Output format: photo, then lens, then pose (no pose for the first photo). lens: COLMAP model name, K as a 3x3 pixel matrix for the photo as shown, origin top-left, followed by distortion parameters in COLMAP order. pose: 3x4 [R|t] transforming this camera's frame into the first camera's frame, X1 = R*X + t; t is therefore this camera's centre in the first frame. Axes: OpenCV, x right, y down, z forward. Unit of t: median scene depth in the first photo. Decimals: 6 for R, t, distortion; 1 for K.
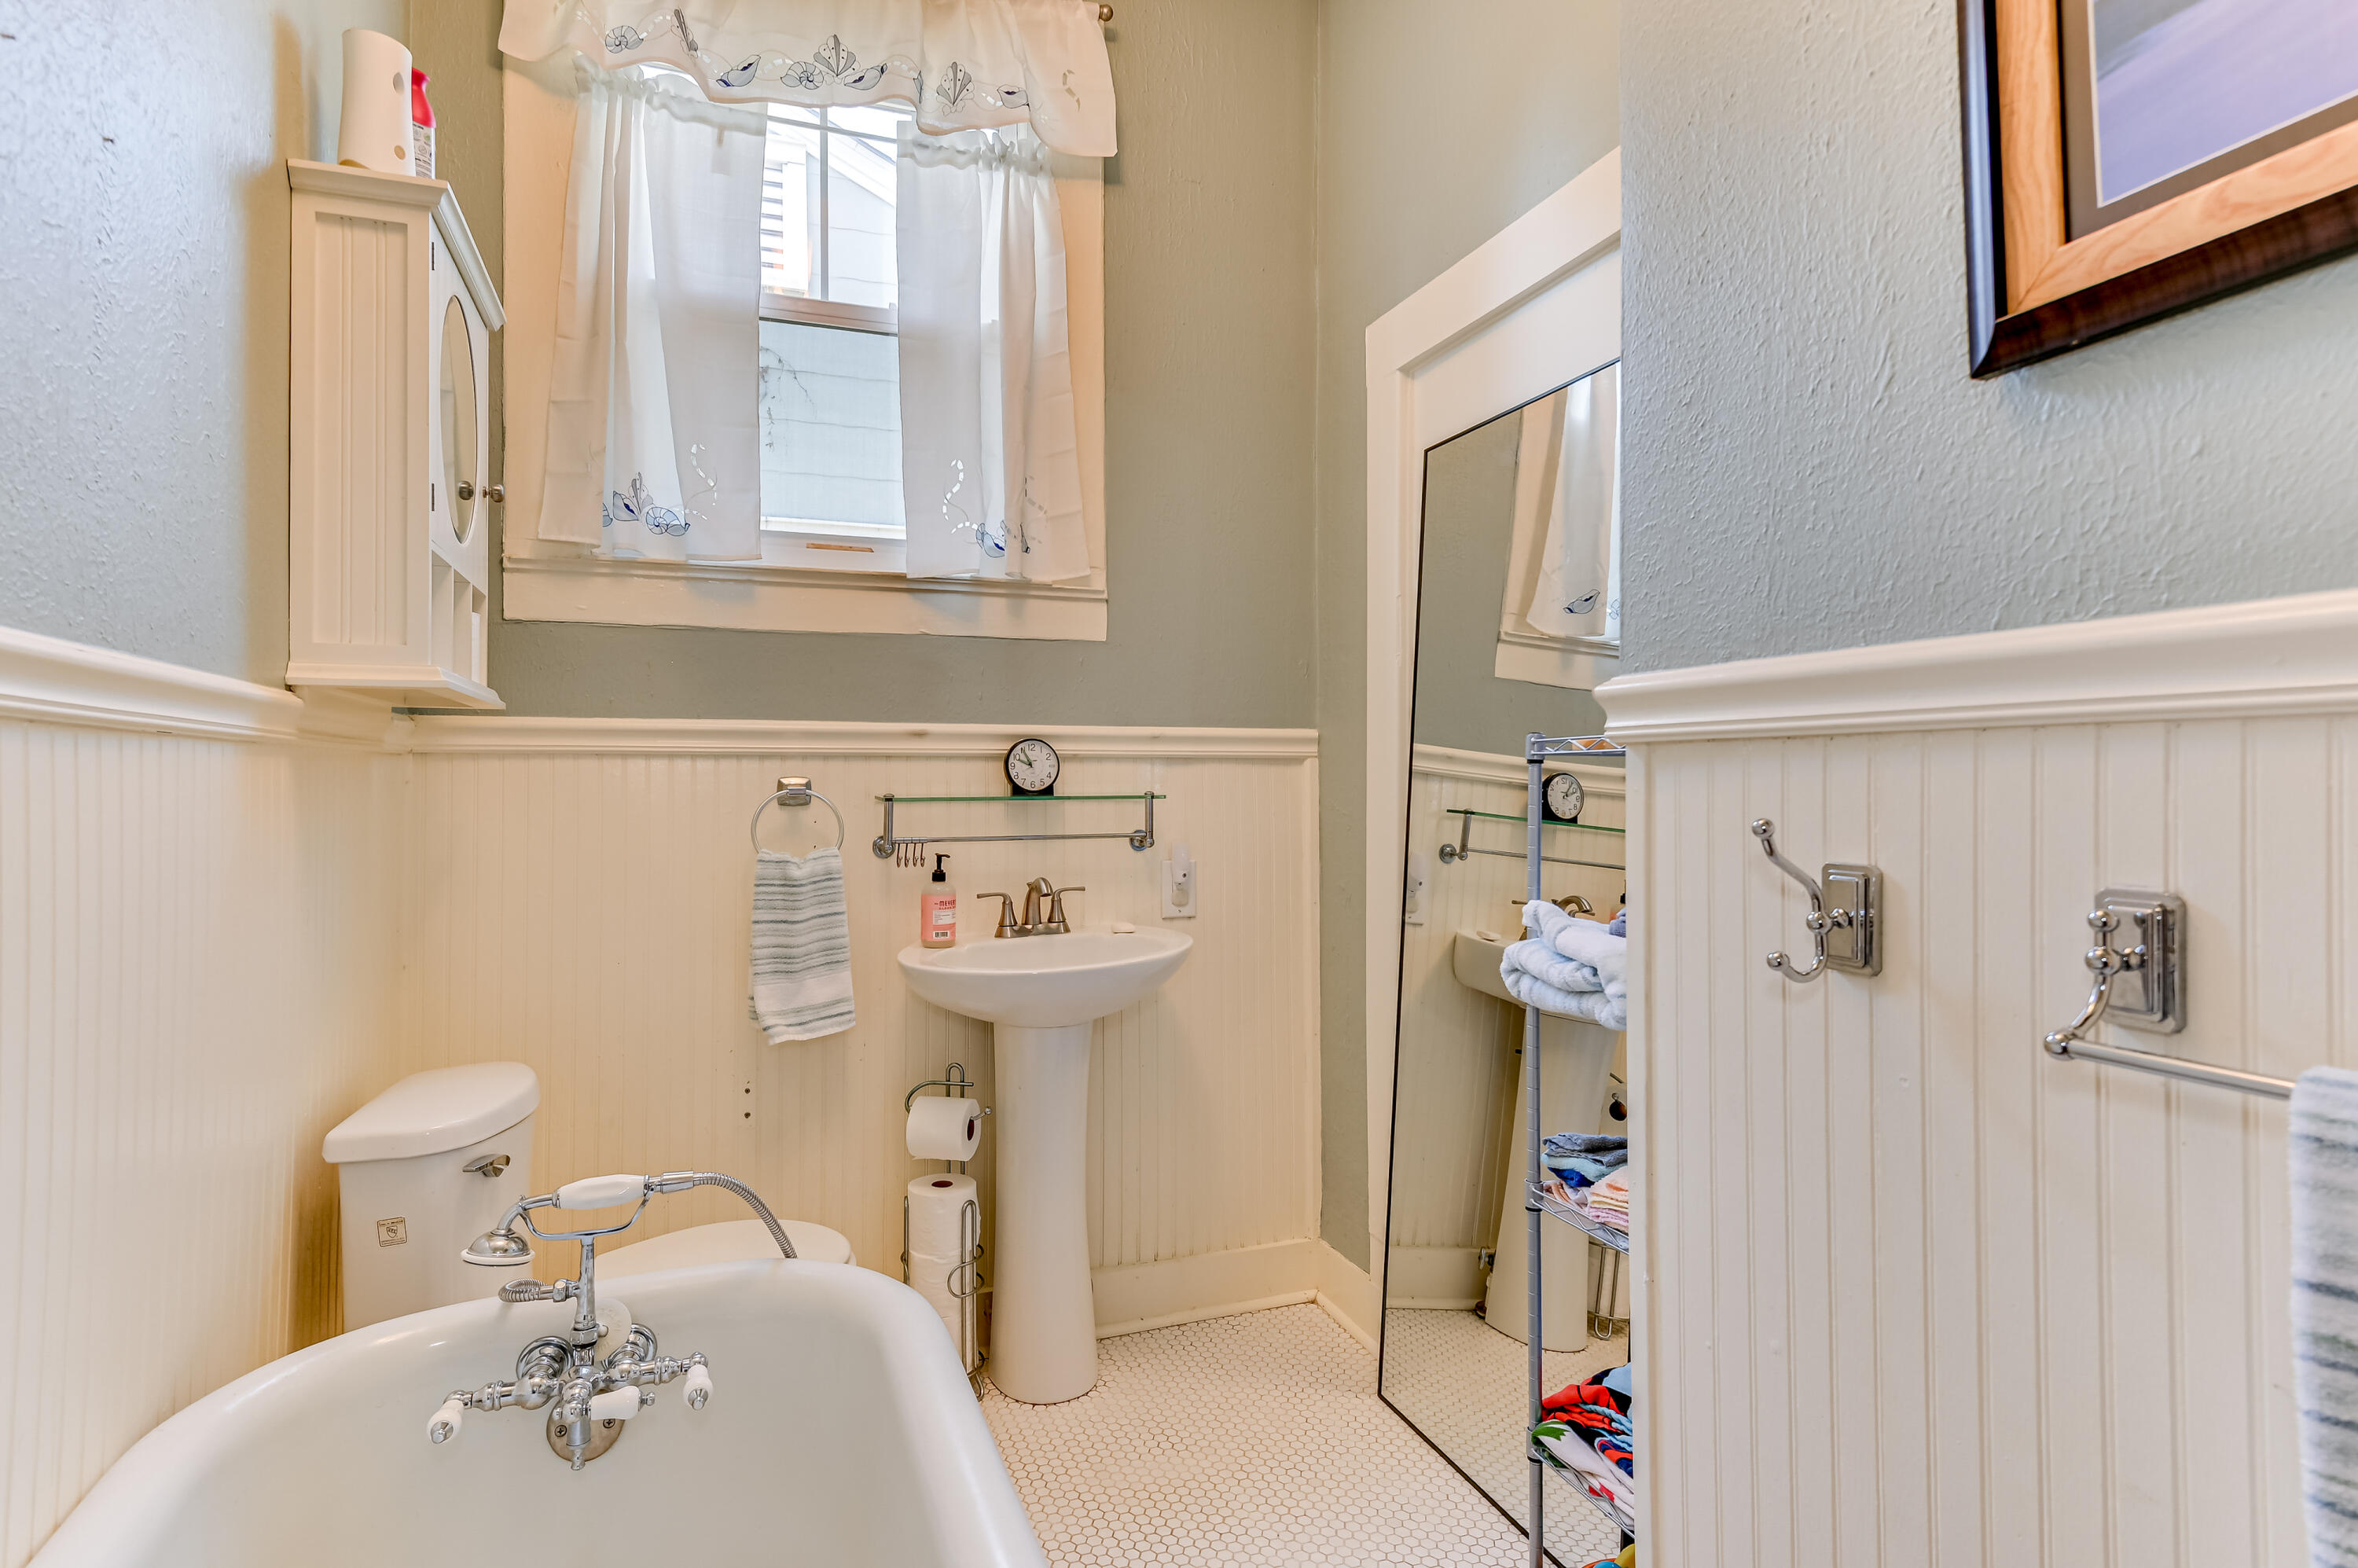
lens RADIAL K [[1337.3, 0, 1249.7], [0, 1337.3, 753.9], [0, 0, 1]] dist [0.050255, -0.040981]
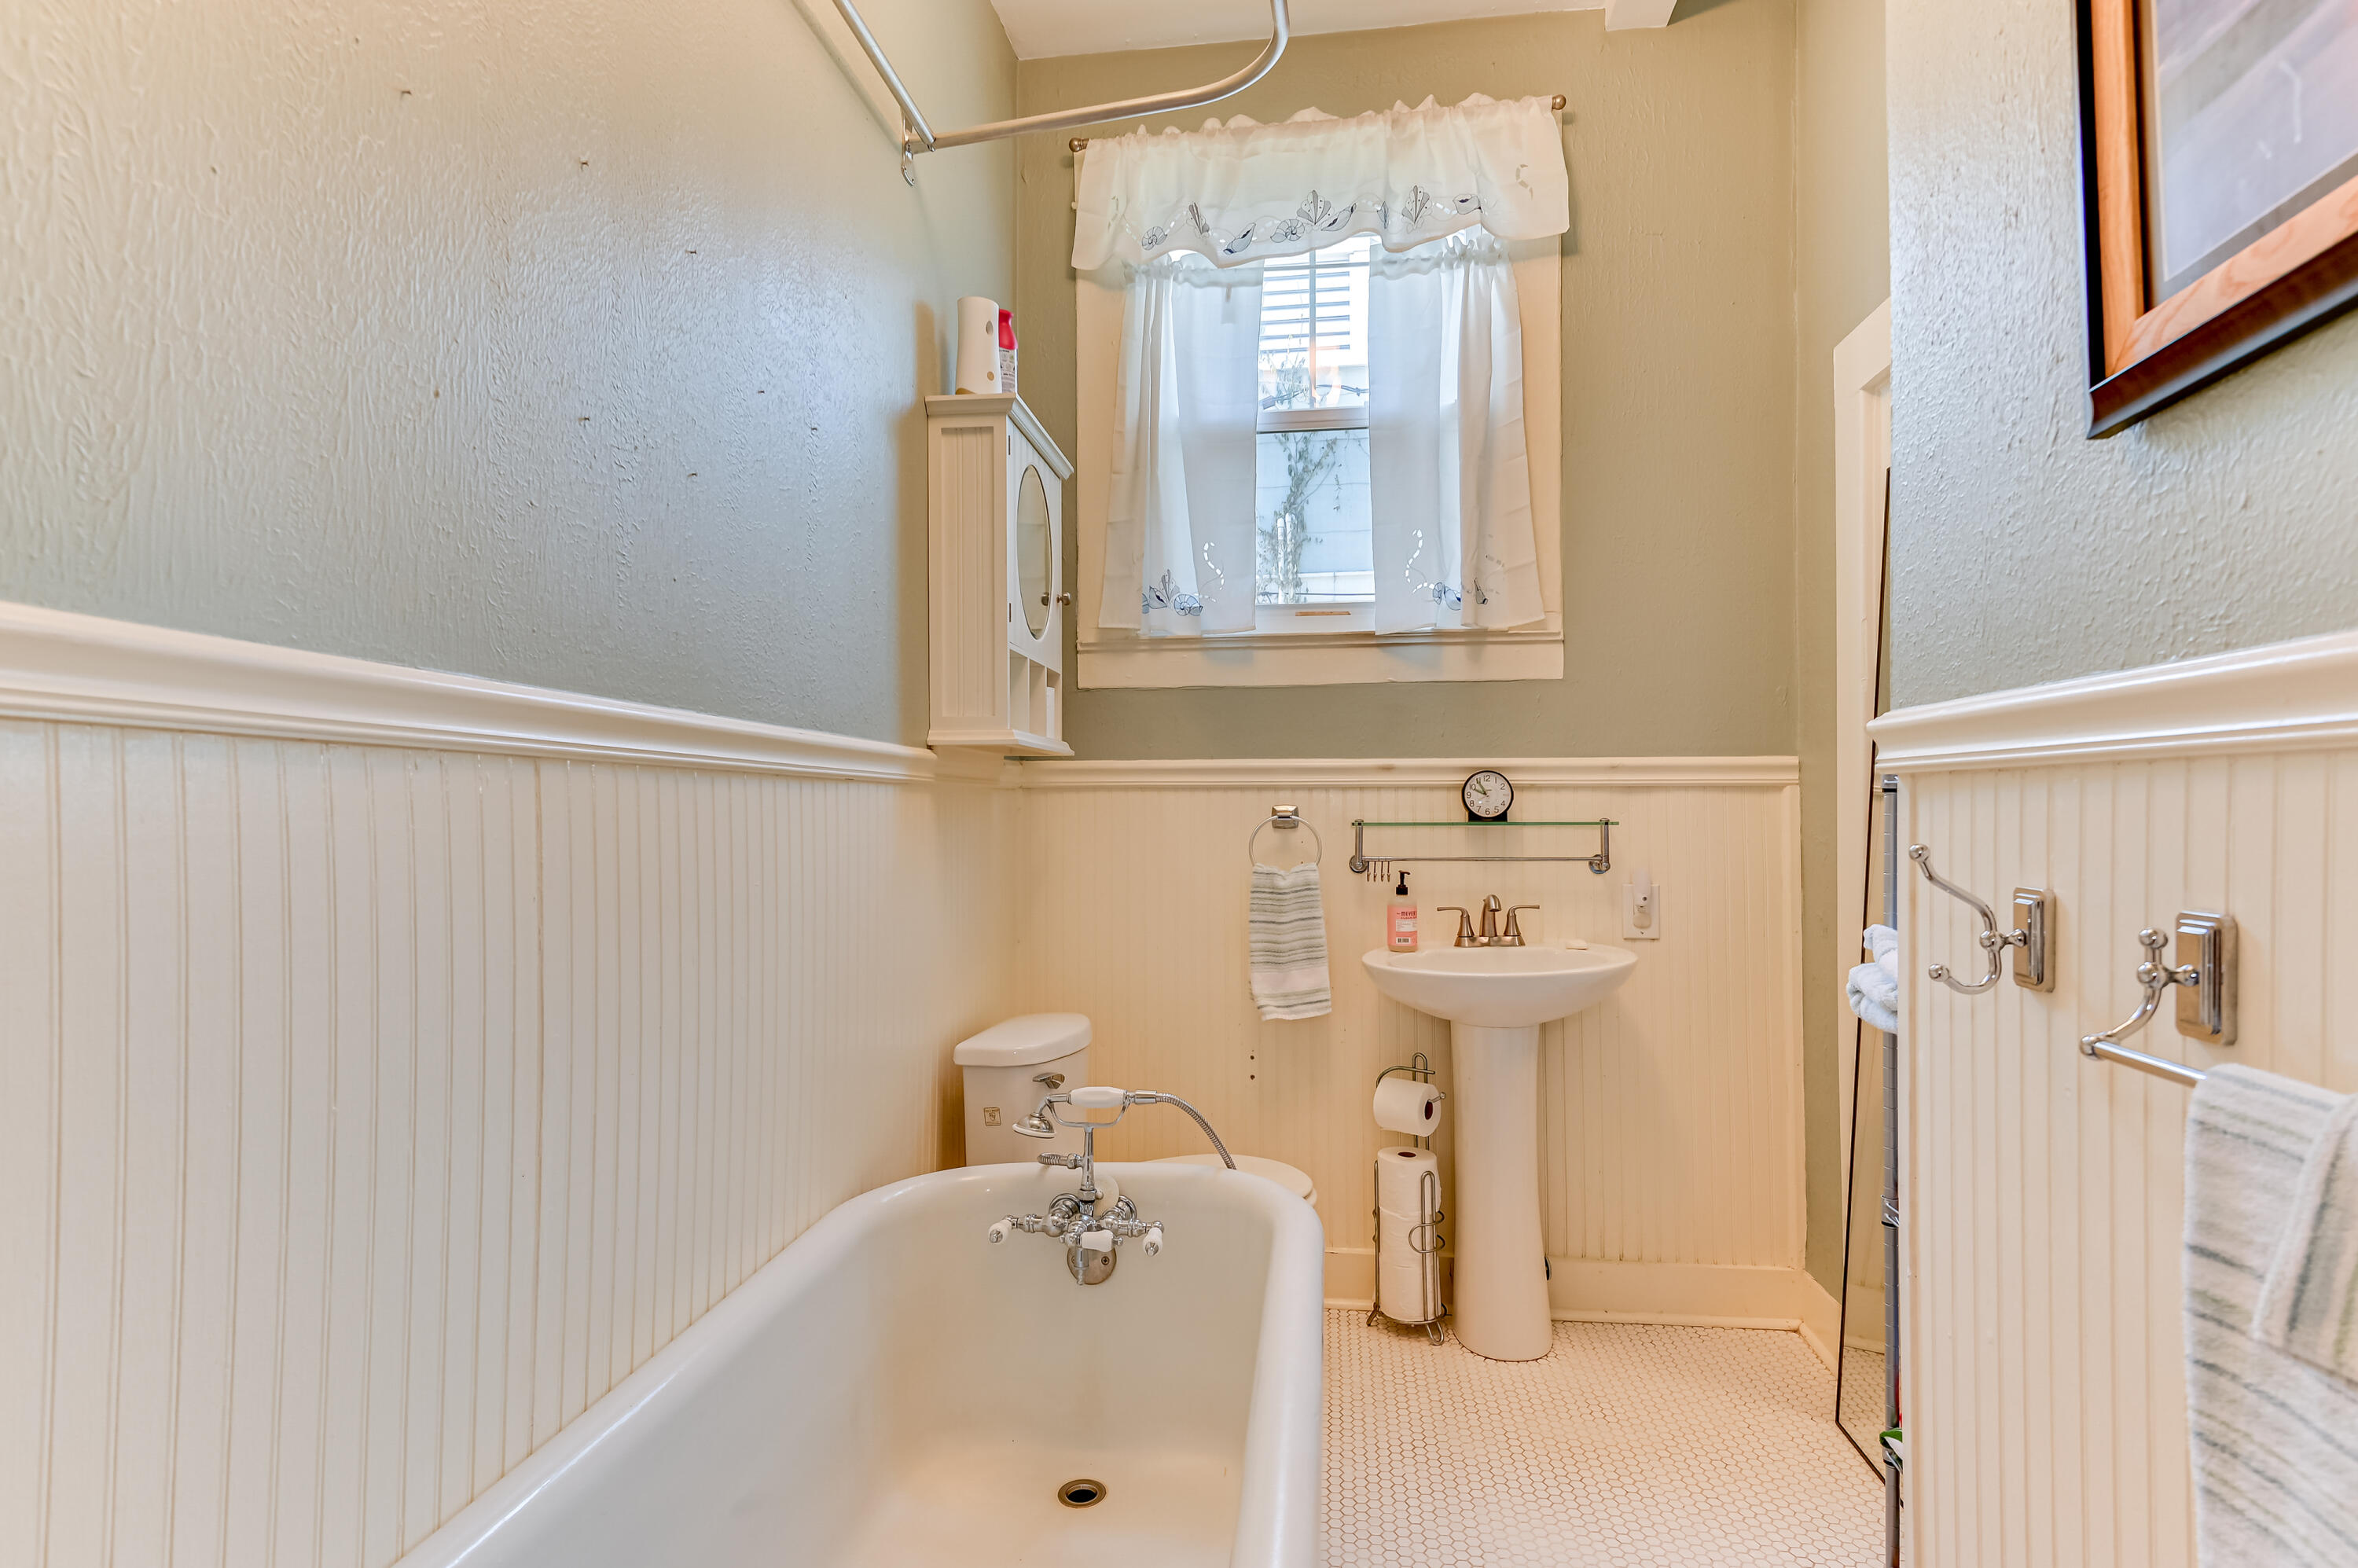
lens RADIAL K [[1323.7, 0, 1179.0], [0, 1323.7, 784.0], [0, 0, 1]] dist [0.045363, -0.058141]
pose [[0.880591, -0.008381, -0.473803, 0.156520], [0.009621, 0.999954, 0.000194, -0.003398], [0.473779, -0.004730, 0.880631, -0.112670]]
